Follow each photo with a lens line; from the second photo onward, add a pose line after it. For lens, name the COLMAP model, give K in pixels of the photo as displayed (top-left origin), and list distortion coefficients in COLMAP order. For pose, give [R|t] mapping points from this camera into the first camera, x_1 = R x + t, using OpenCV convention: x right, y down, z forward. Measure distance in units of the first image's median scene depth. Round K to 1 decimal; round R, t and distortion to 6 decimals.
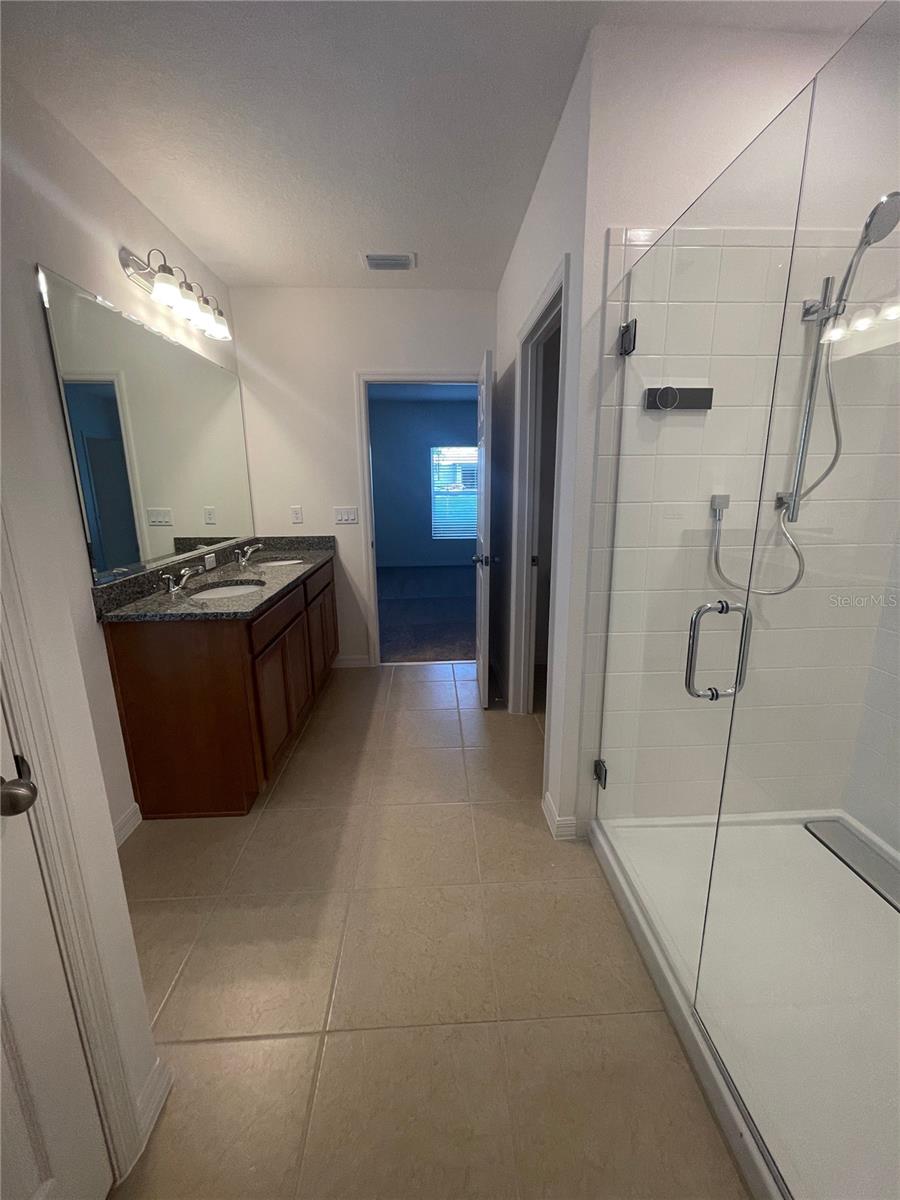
lens RADIAL K [[487.7, 0, 450.3], [0, 487.7, 597.5], [0, 0, 1]] dist [-0.007992, 0.001464]
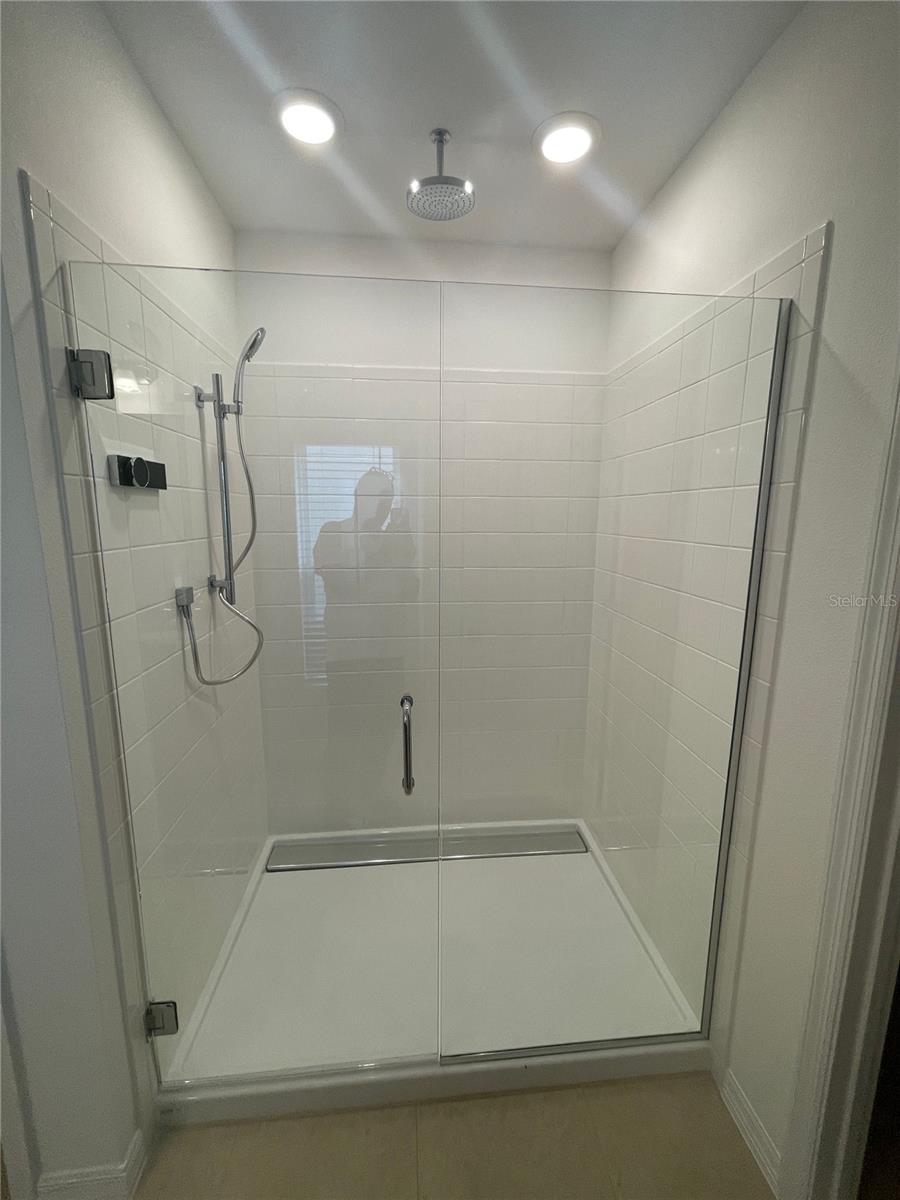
lens RADIAL K [[487.7, 0, 449.3], [0, 487.7, 595.6], [0, 0, 1]] dist [-0.007992, 0.001464]
pose [[-0.041920, -0.156341, 0.986813, -0.307520], [0.230996, 0.959405, 0.161811, -0.237438], [-0.972051, 0.234733, -0.004104, 0.581421]]
